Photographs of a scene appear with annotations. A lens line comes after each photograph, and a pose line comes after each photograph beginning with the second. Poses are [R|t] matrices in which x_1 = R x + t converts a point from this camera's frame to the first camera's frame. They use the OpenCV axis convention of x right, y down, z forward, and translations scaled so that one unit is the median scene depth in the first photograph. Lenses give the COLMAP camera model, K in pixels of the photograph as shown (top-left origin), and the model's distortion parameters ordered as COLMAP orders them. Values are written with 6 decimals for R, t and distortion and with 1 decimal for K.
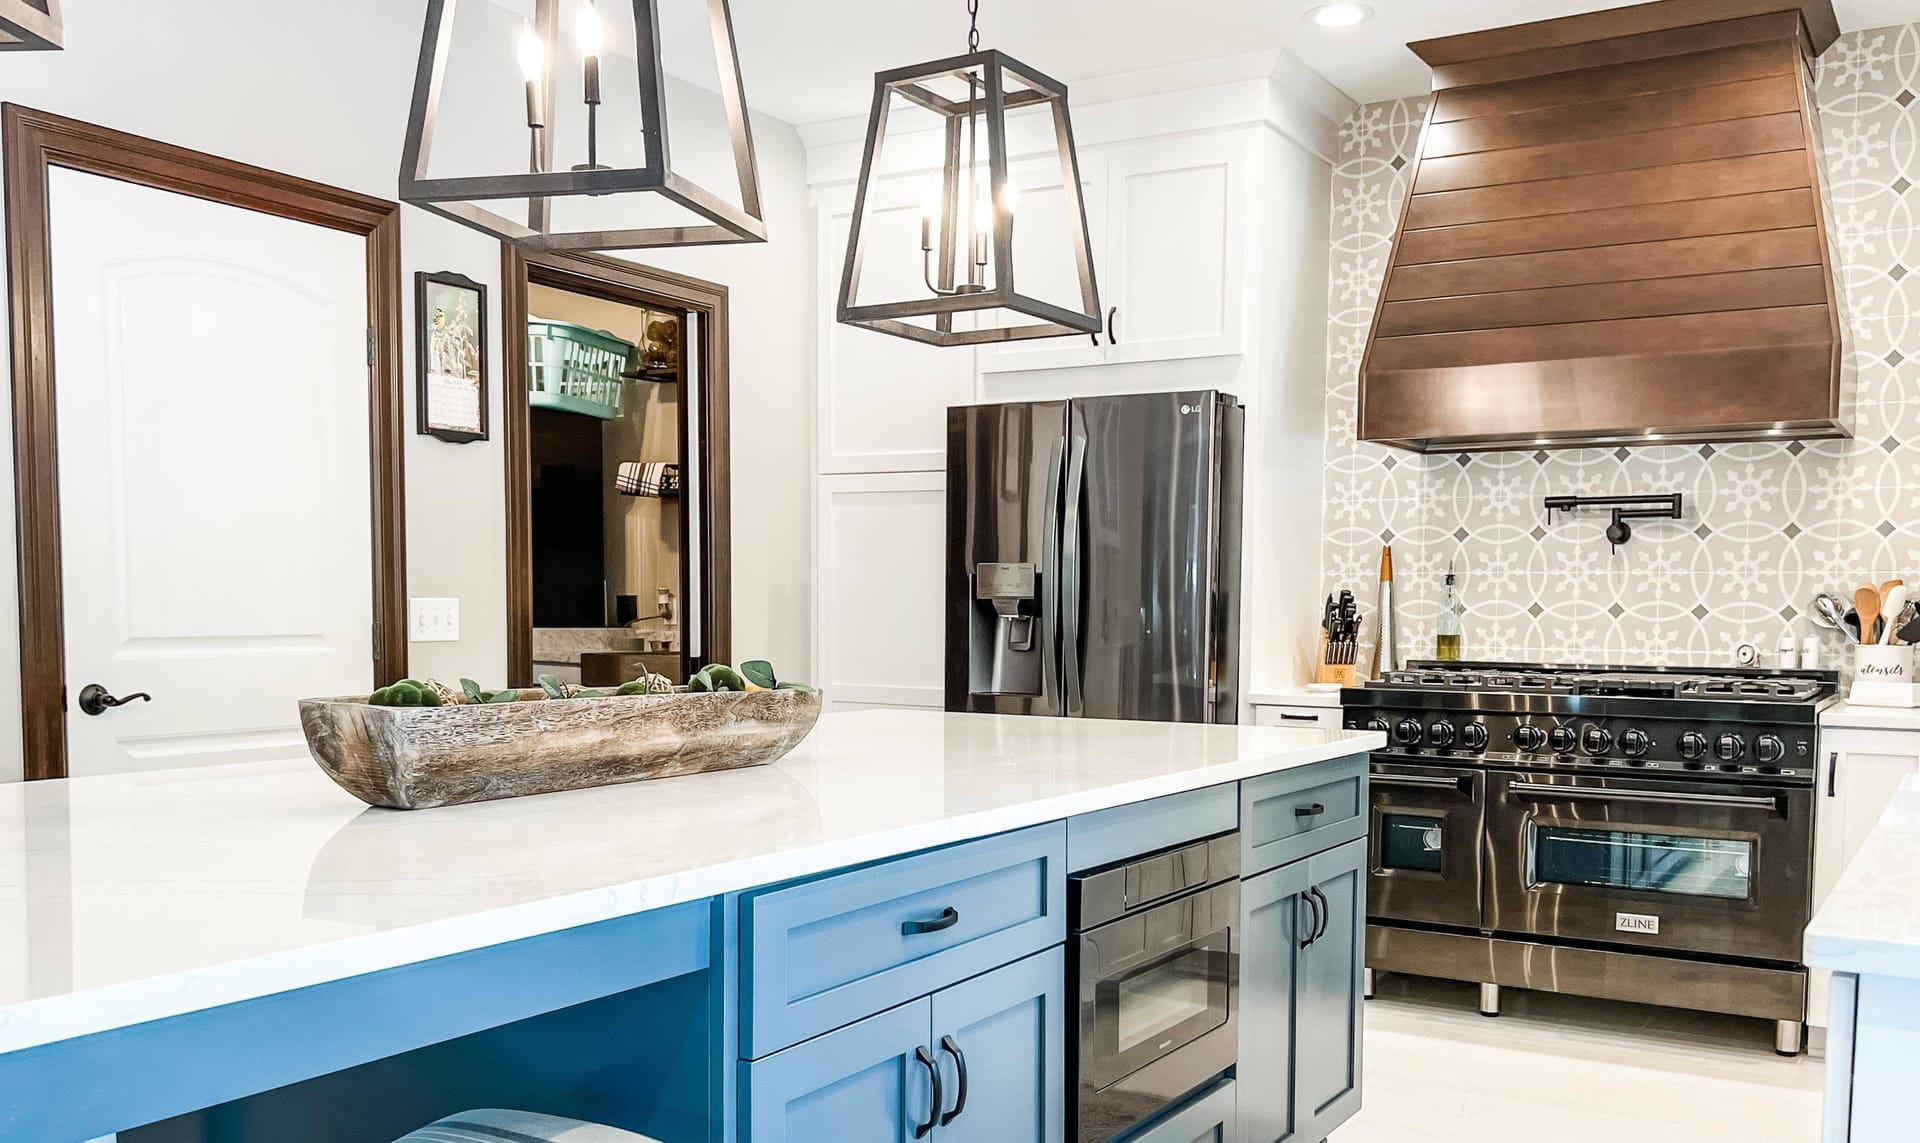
lens RADIAL K [[1742.4, 0, 983.0], [0, 1742.4, 708.6], [0, 0, 1]] dist [0.072802, -0.046434]
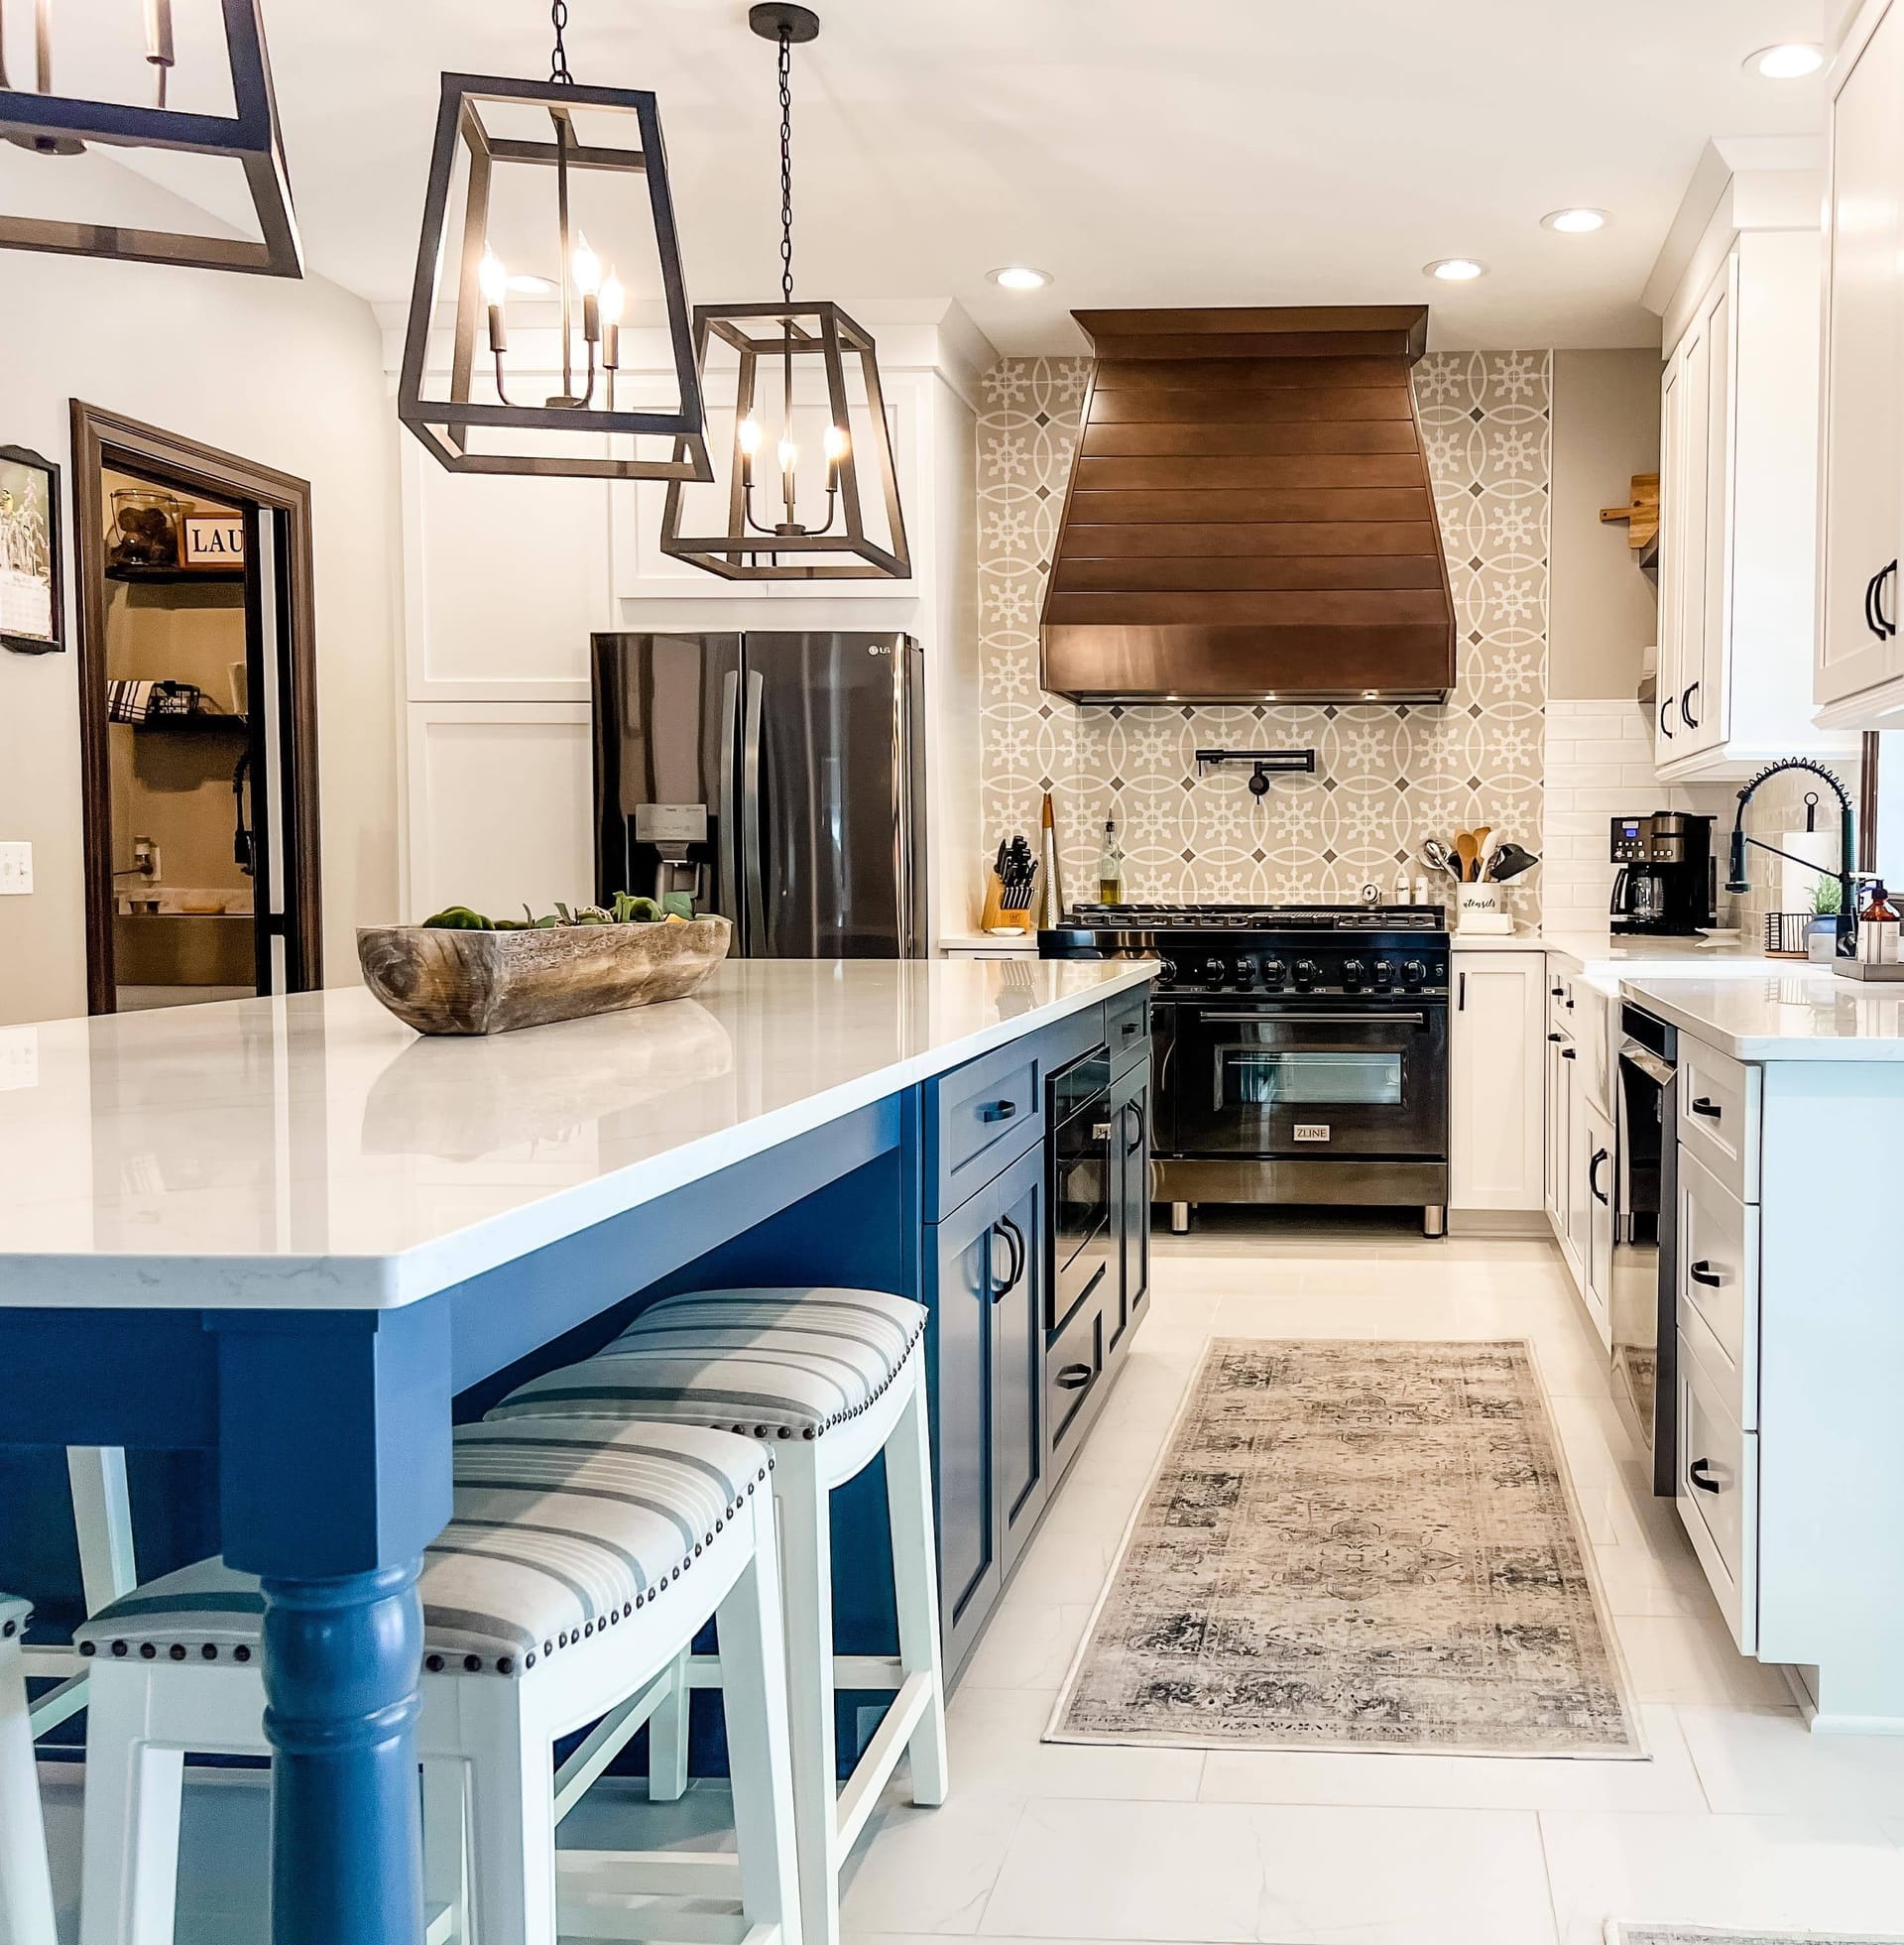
lens RADIAL K [[1979.5, 0, 1253.0], [0, 1979.5, 1003.3], [0, 0, 1]] dist [0.057054, 0.000000]
pose [[0.895057, -0.037645, 0.444360, -0.197268], [0.034029, 0.999291, 0.016114, 0.016324], [-0.444652, 0.000698, 0.895703, -0.100644]]
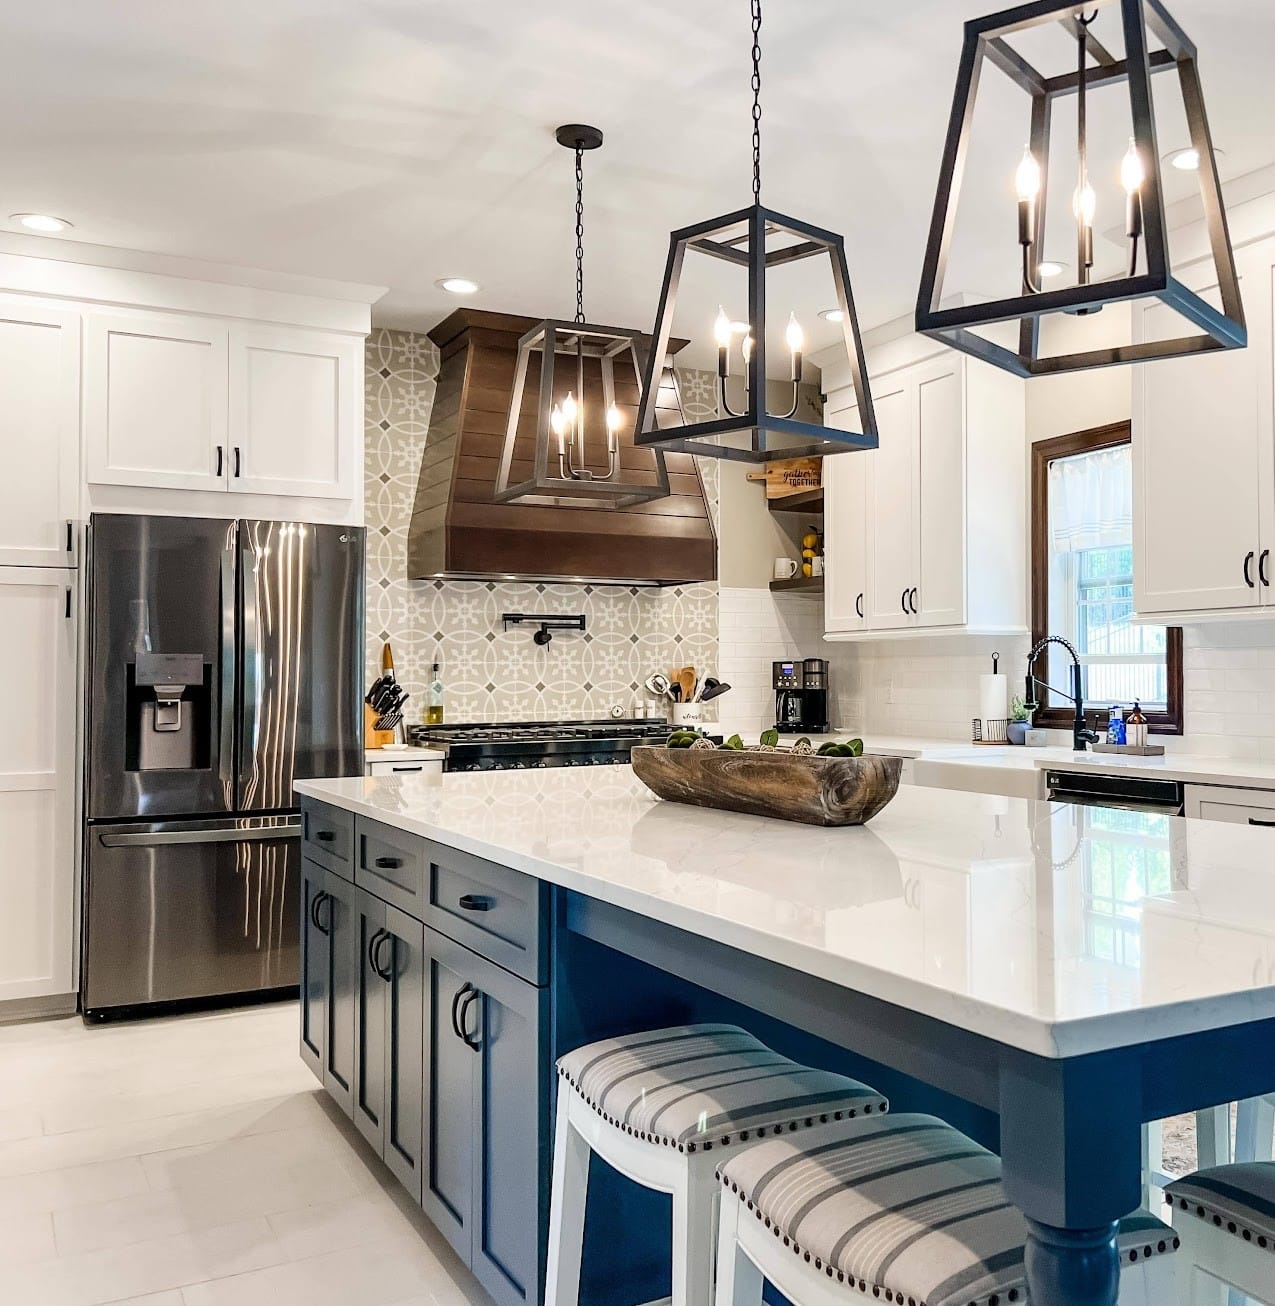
lens RADIAL K [[1342.3, 0, 894.4], [0, 1342.3, 634.6], [0, 0, 1]] dist [0.017632, 0.000000]
pose [[0.449235, 0.014036, 0.893304, -0.583637], [0.066773, 0.996553, -0.049238, -0.022816], [-0.890915, 0.081768, 0.446749, 0.184623]]
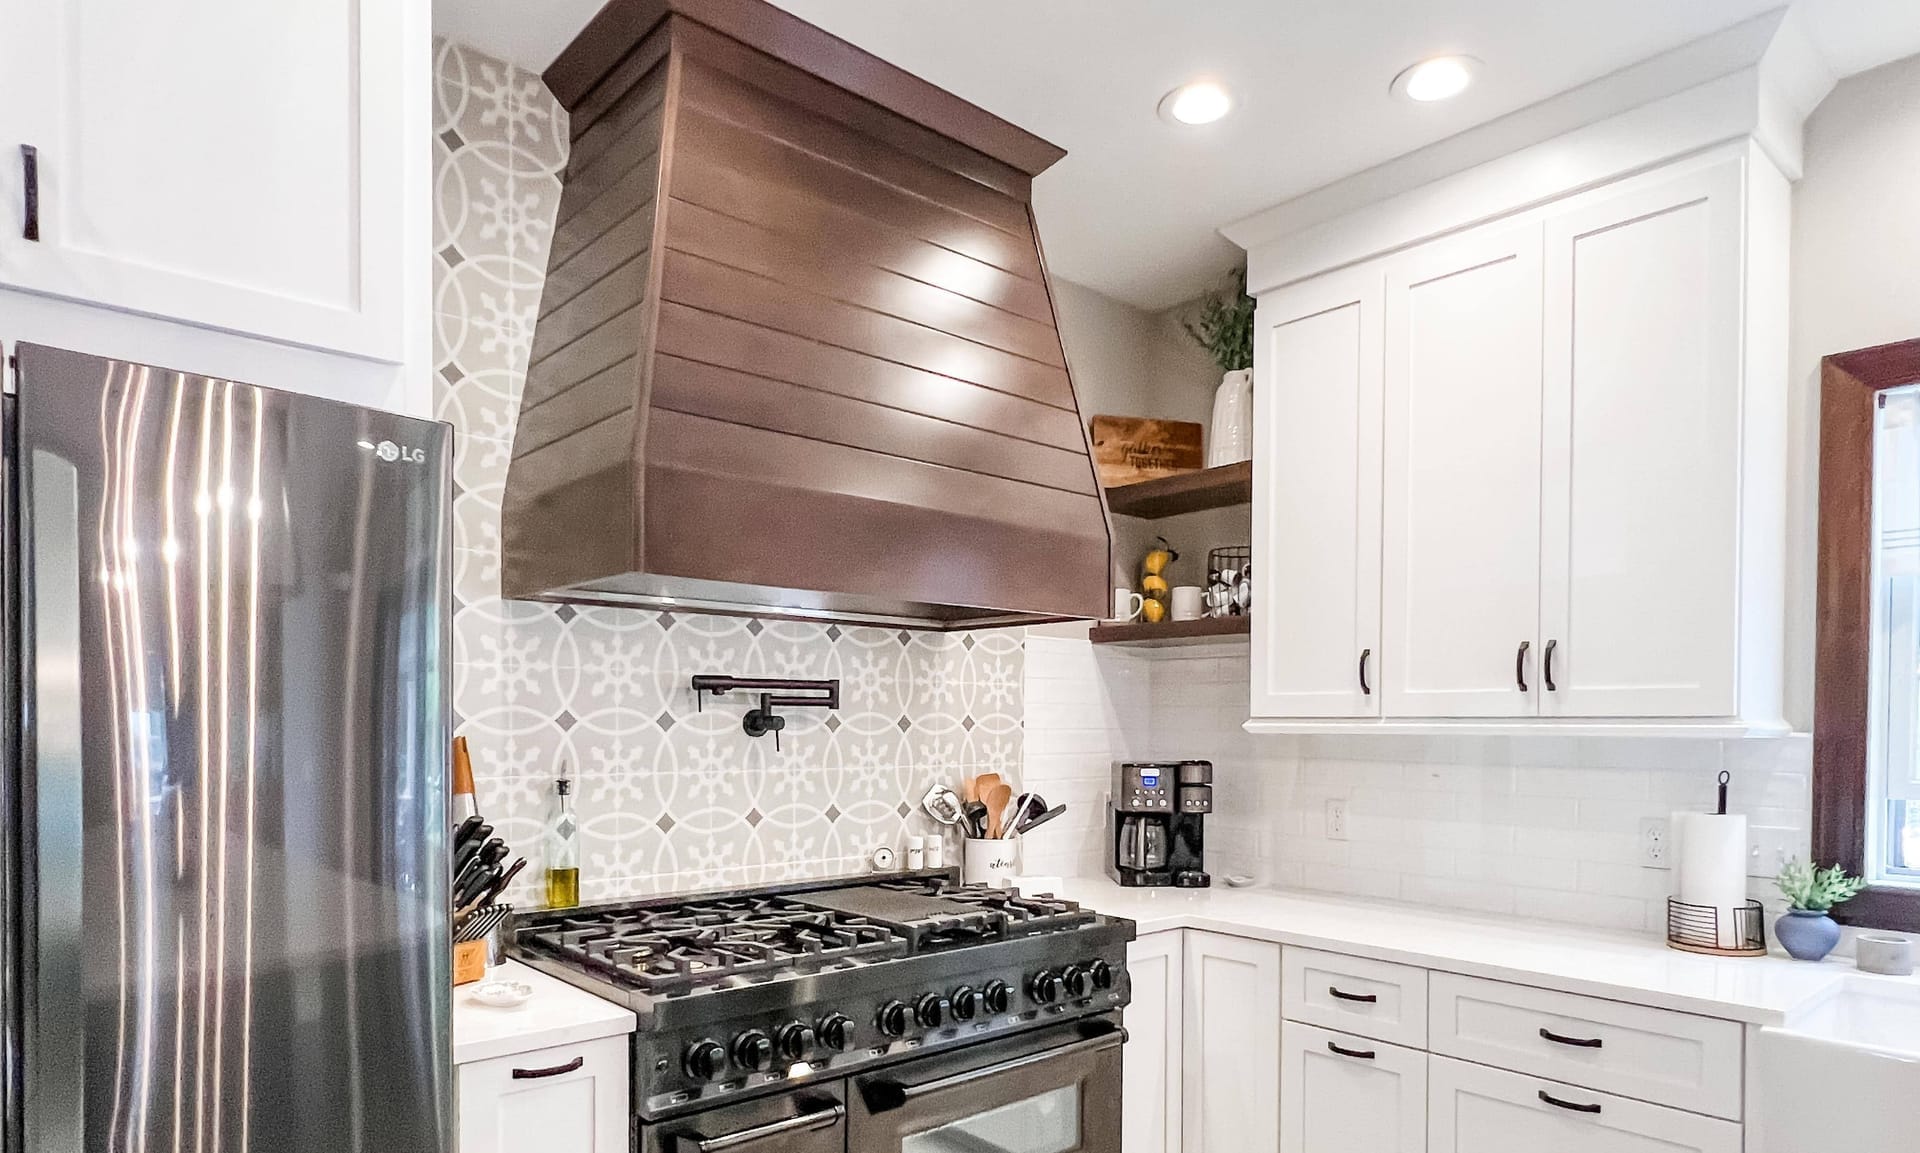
lens RADIAL K [[1131.2, 0, 962.9], [0, 1131.2, 737.3], [0, 0, 1]] dist [-0.000494, -0.003184]
pose [[0.310008, -0.018328, 0.950557, -0.108587], [0.057656, 0.998336, 0.000446, -0.089832], [-0.948984, 0.054667, 0.310549, 0.763416]]
